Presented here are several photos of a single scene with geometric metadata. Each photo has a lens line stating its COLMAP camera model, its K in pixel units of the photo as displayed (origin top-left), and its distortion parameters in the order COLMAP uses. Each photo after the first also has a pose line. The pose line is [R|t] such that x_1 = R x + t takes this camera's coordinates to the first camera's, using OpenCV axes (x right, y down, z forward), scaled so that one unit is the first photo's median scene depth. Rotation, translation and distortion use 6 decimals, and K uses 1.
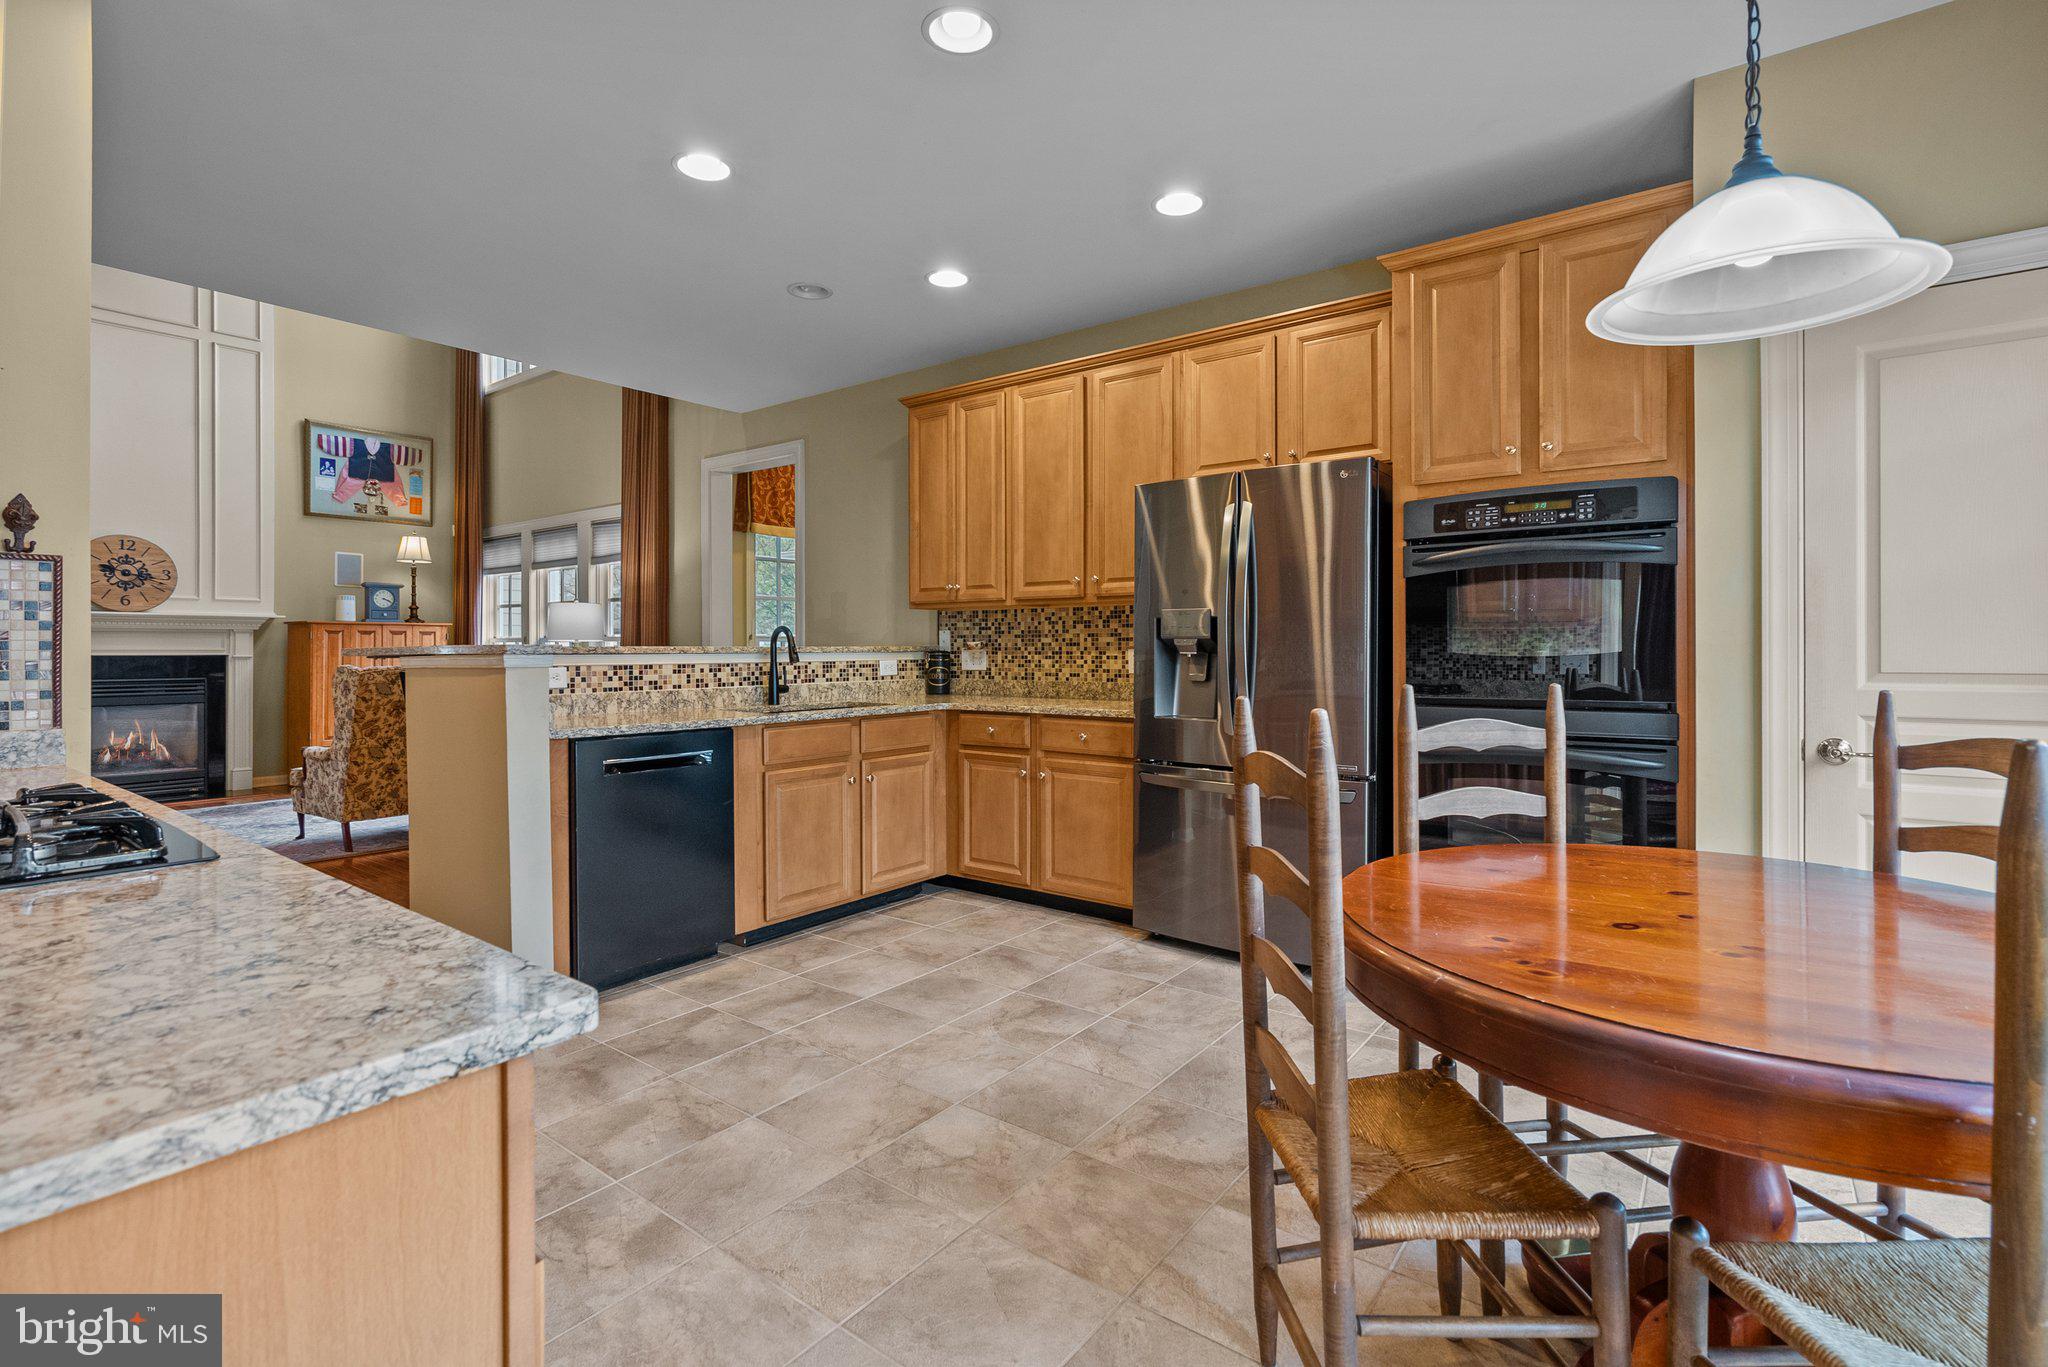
lens RADIAL K [[951.5, 0, 1029.3], [0, 951.5, 651.7], [0, 0, 1]] dist [-0.011408, 0.005109]
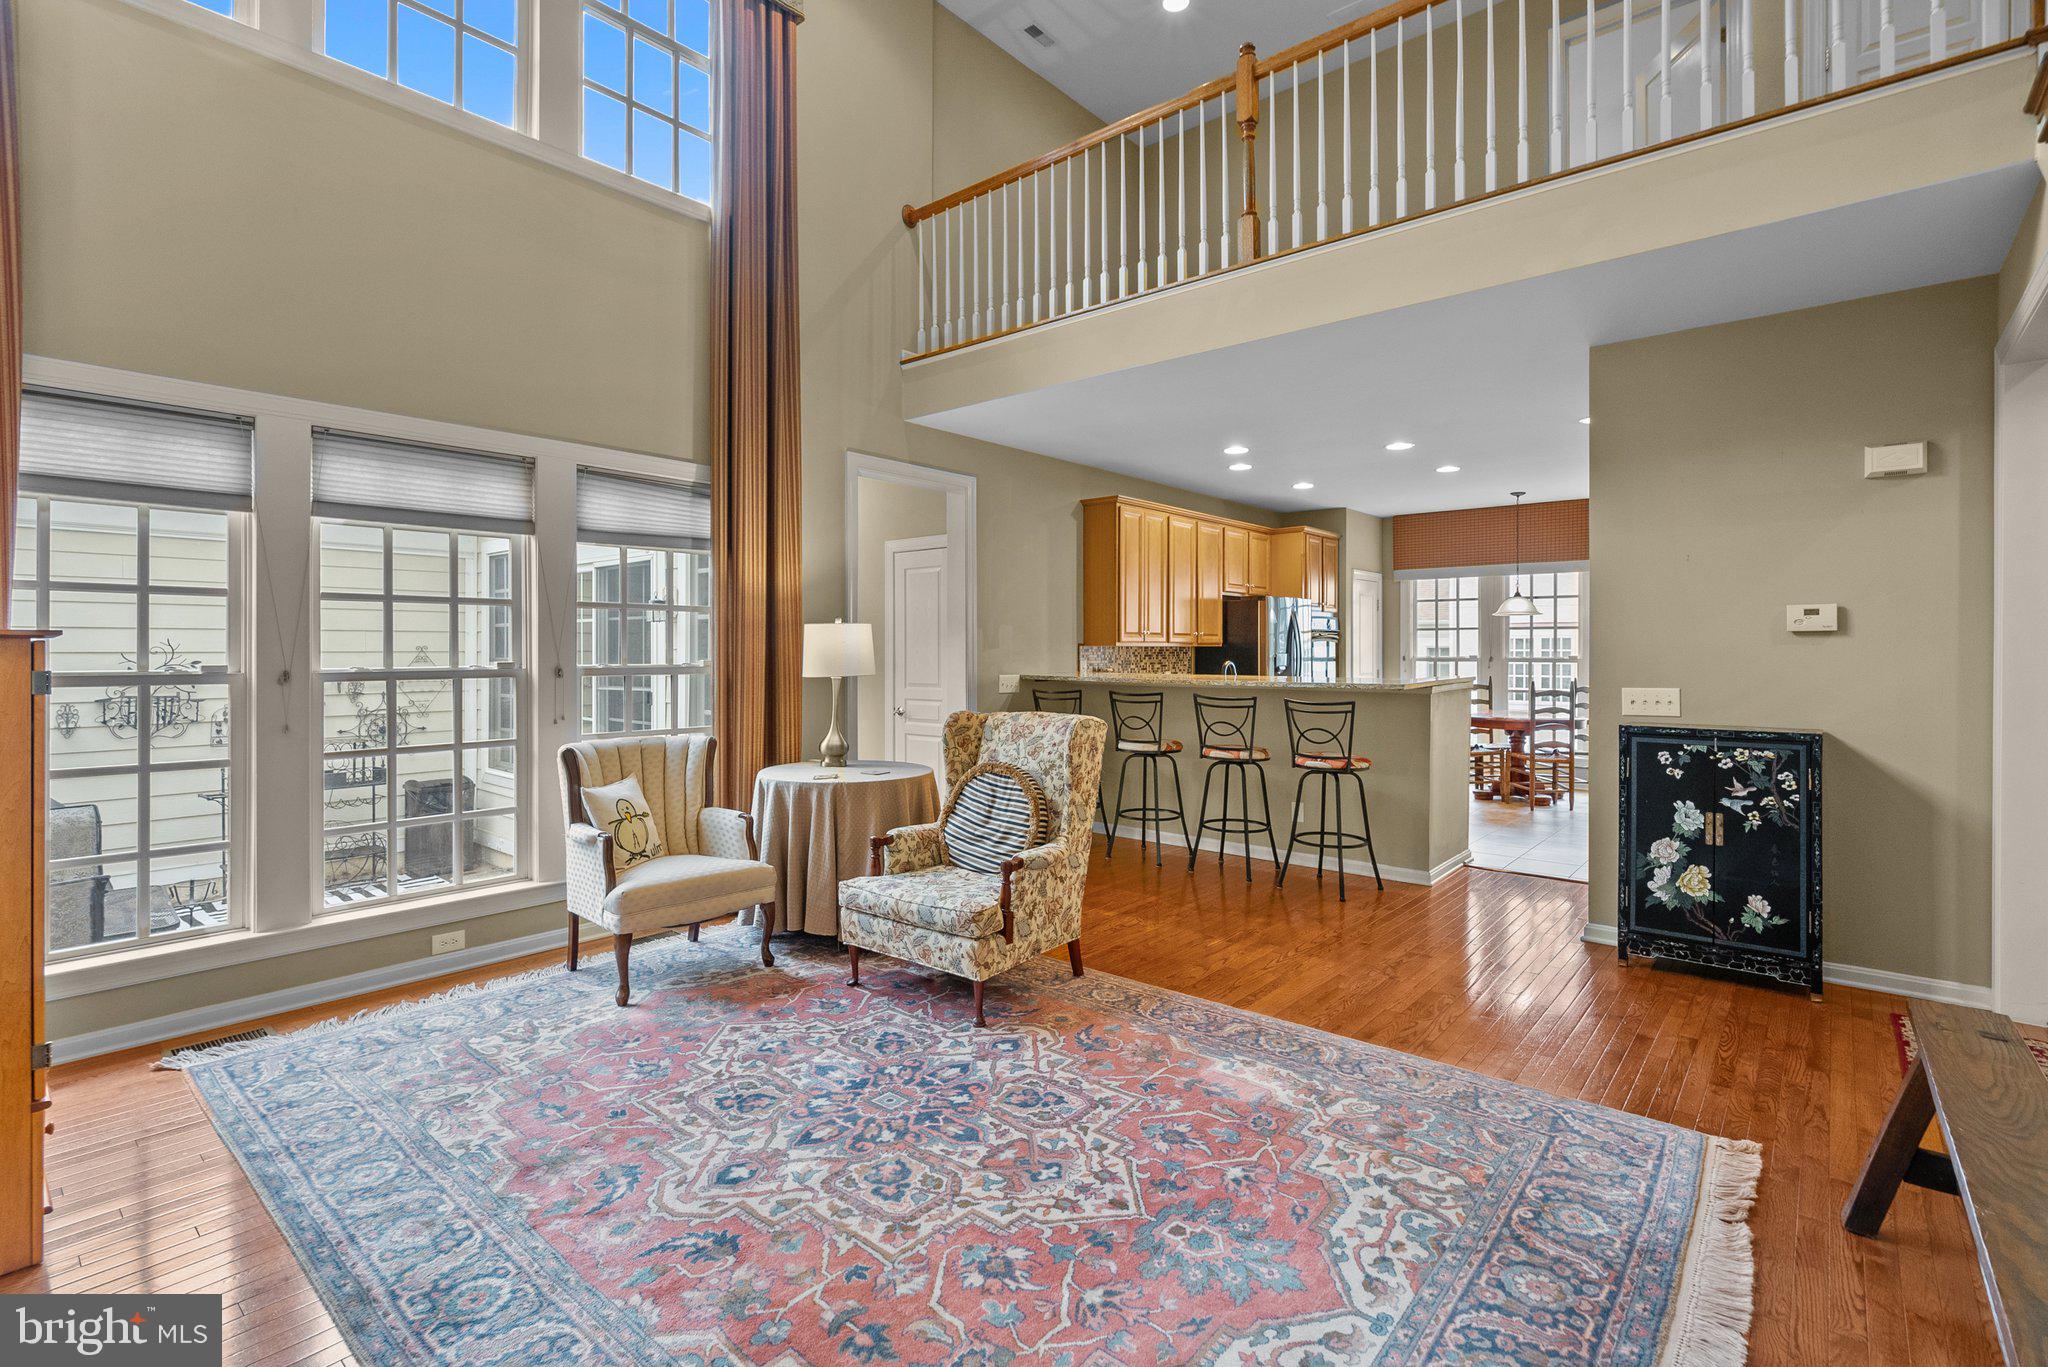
lens RADIAL K [[951.5, 0, 1022.7], [0, 951.5, 644.0], [0, 0, 1]] dist [-0.011408, 0.005109]
pose [[0.051063, 0.006281, 0.998676, -1.828053], [0.002489, 0.999976, -0.006417, -0.045156], [-0.998692, 0.002813, 0.051046, 1.274032]]
